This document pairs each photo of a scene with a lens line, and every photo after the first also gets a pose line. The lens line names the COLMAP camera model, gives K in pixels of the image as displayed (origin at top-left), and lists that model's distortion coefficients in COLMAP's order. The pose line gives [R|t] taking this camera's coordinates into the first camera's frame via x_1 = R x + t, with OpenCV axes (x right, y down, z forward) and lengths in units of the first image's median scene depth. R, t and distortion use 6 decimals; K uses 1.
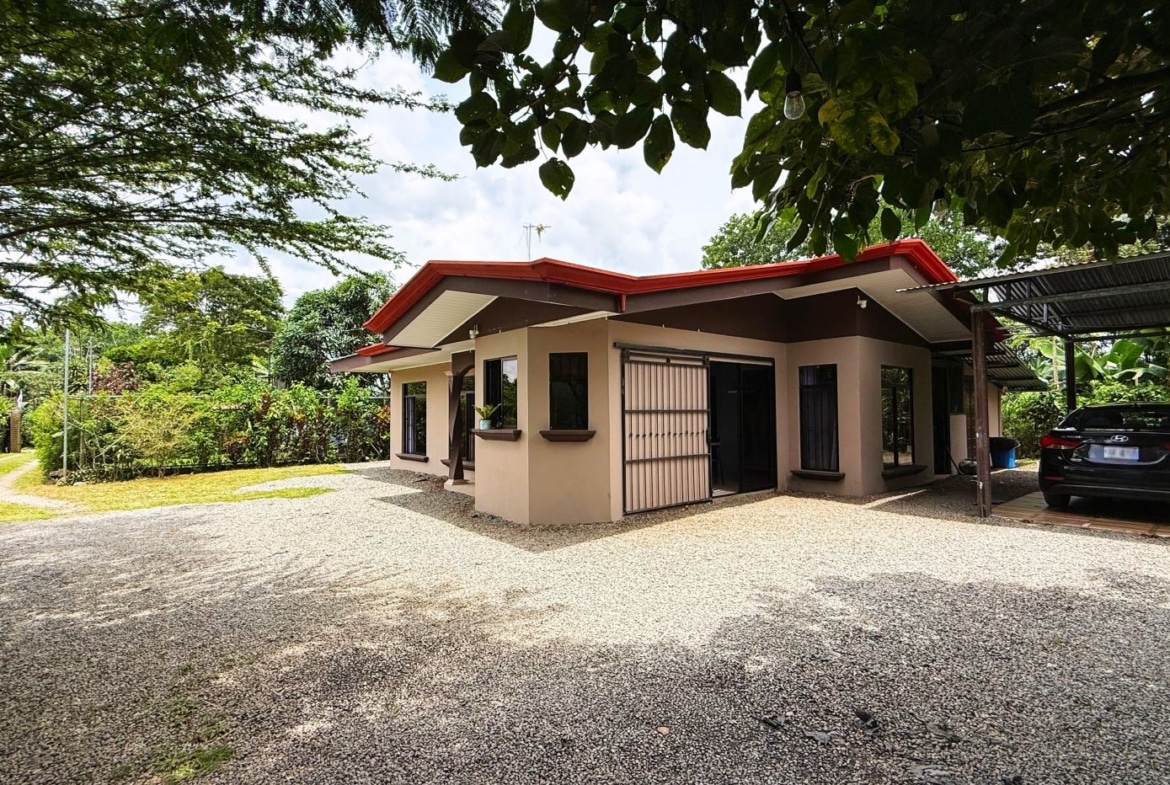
lens RADIAL K [[560.5, 0, 587.0], [0, 560.5, 393.3], [0, 0, 1]] dist [-0.001580, 0.001126]
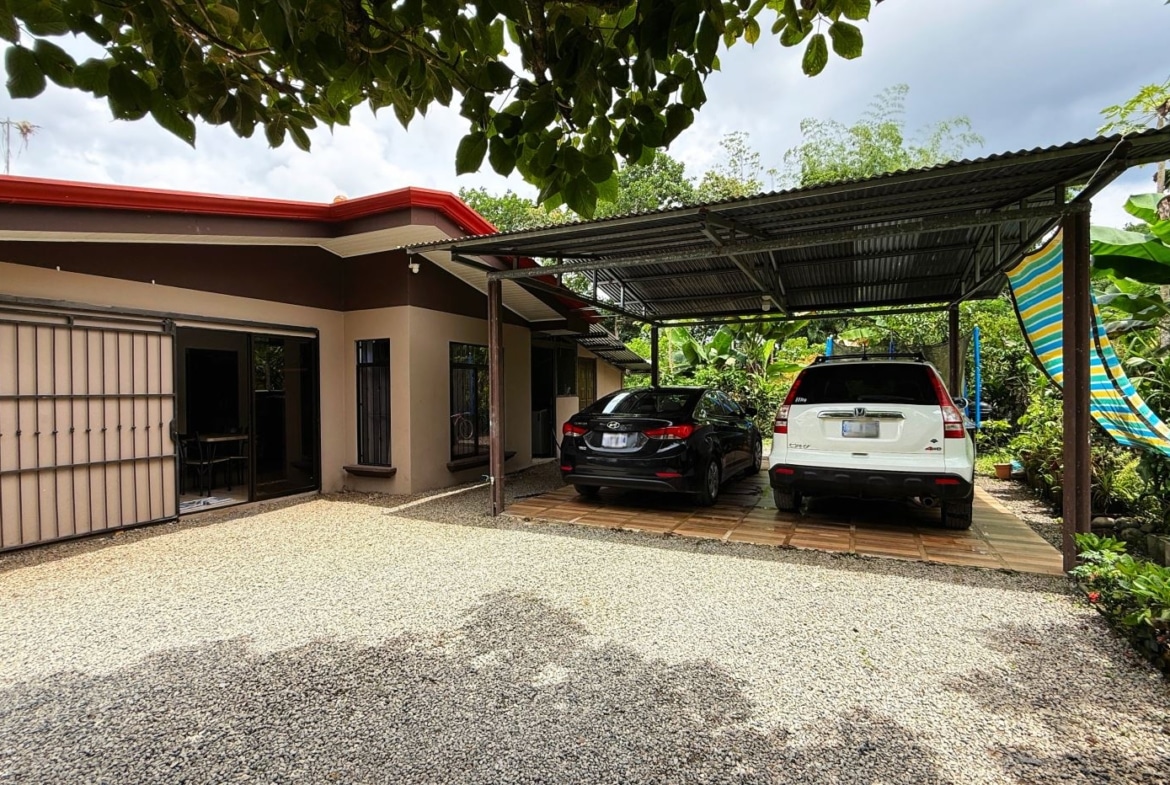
lens RADIAL K [[560.5, 0, 583.6], [0, 560.5, 394.1], [0, 0, 1]] dist [-0.001580, 0.001126]
pose [[0.910375, -0.003113, 0.413773, 0.393330], [-0.012617, 0.999298, 0.035277, -0.002701], [-0.413592, -0.037335, 0.909696, 0.125074]]
